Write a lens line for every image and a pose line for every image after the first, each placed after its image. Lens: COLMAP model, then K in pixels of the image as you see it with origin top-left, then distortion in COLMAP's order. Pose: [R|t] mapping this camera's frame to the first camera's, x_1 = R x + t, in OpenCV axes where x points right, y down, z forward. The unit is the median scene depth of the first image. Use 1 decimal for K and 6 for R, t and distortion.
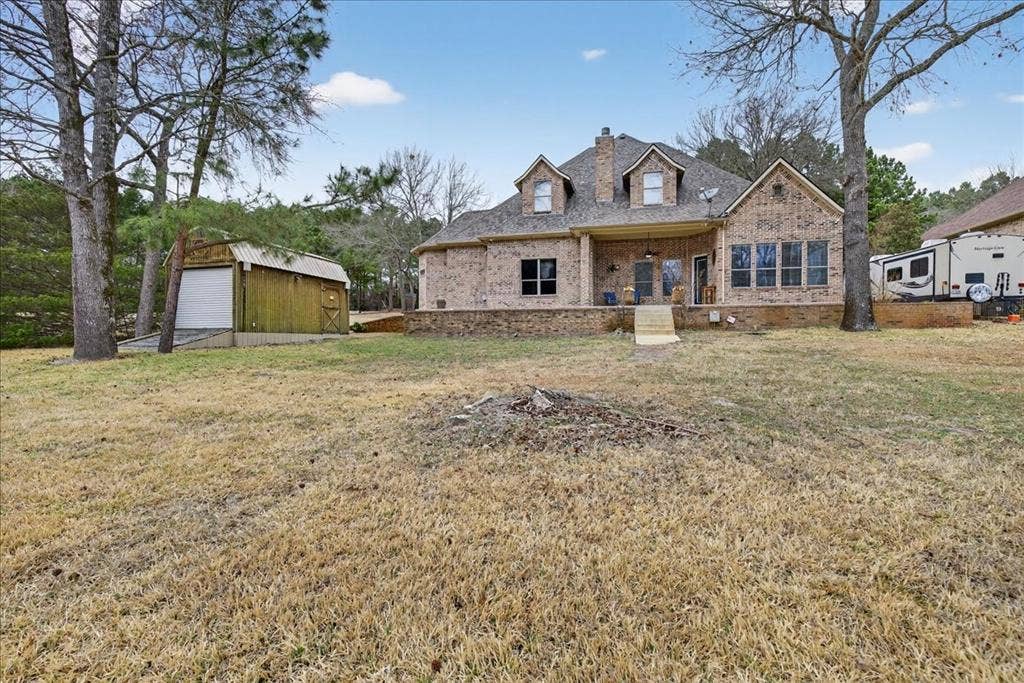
lens RADIAL K [[464.9, 0, 518.9], [0, 464.9, 337.6], [0, 0, 1]] dist [0.001017, 0.000210]
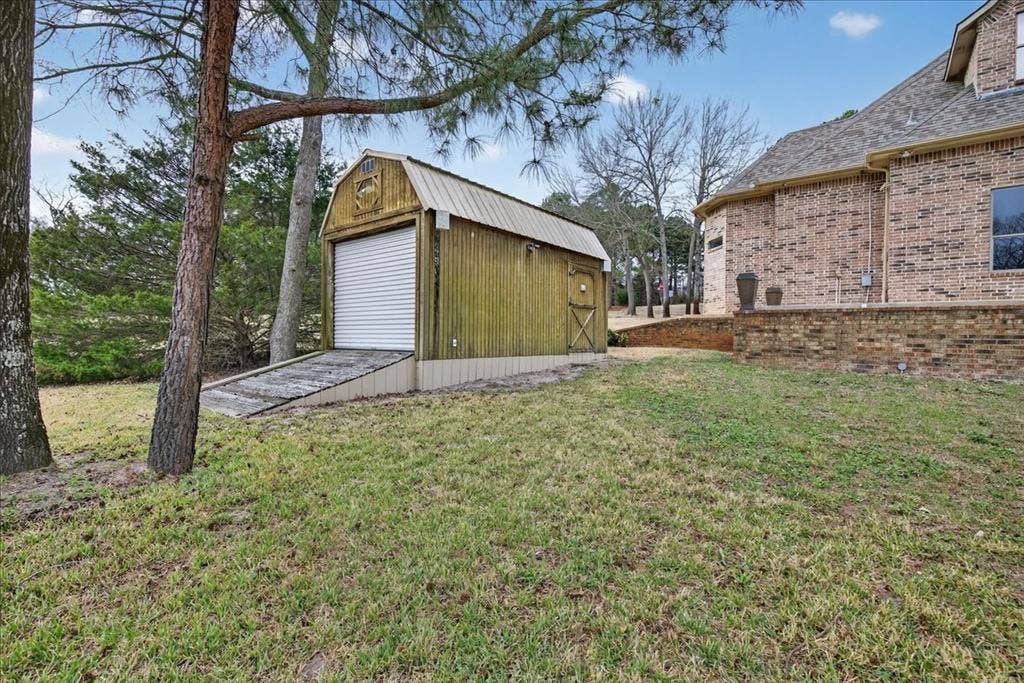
lens RADIAL K [[464.9, 0, 518.9], [0, 464.9, 337.6], [0, 0, 1]] dist [0.001017, 0.000210]
pose [[0.915685, 0.012322, -0.401708, -0.266480], [-0.010560, 0.999922, 0.006601, -0.031387], [0.401758, -0.001803, 0.915744, 0.495273]]
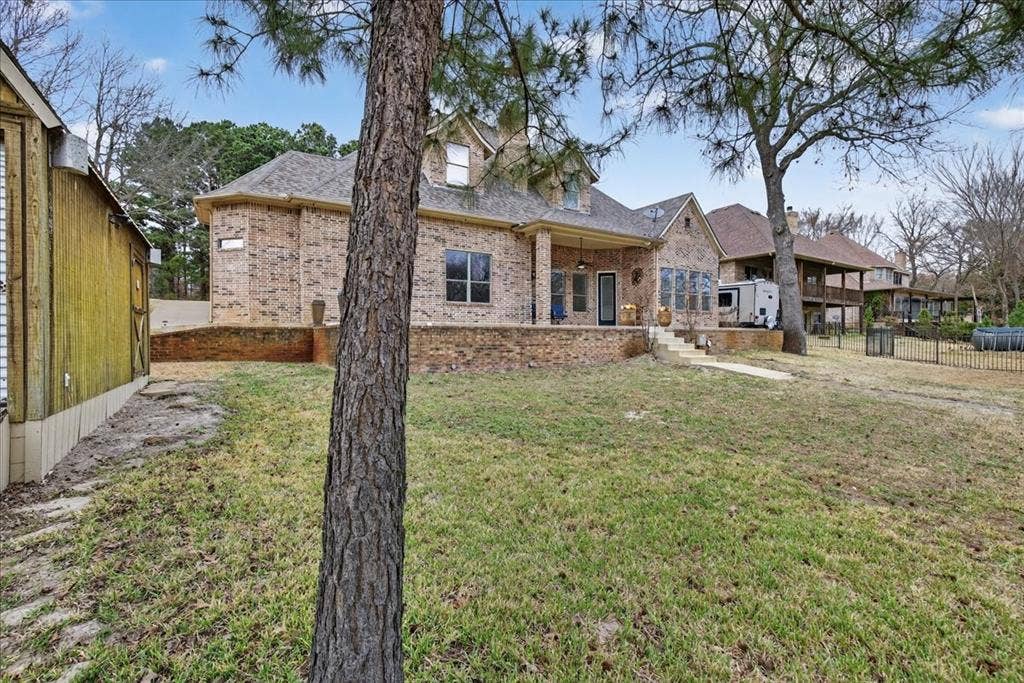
lens RADIAL K [[464.9, 0, 518.9], [0, 464.9, 337.6], [0, 0, 1]] dist [0.001017, 0.000210]
pose [[0.674865, 0.000889, 0.737941, -0.504182], [-0.001068, 0.999999, -0.000227, -0.044092], [-0.737941, -0.000635, 0.674865, 0.538394]]
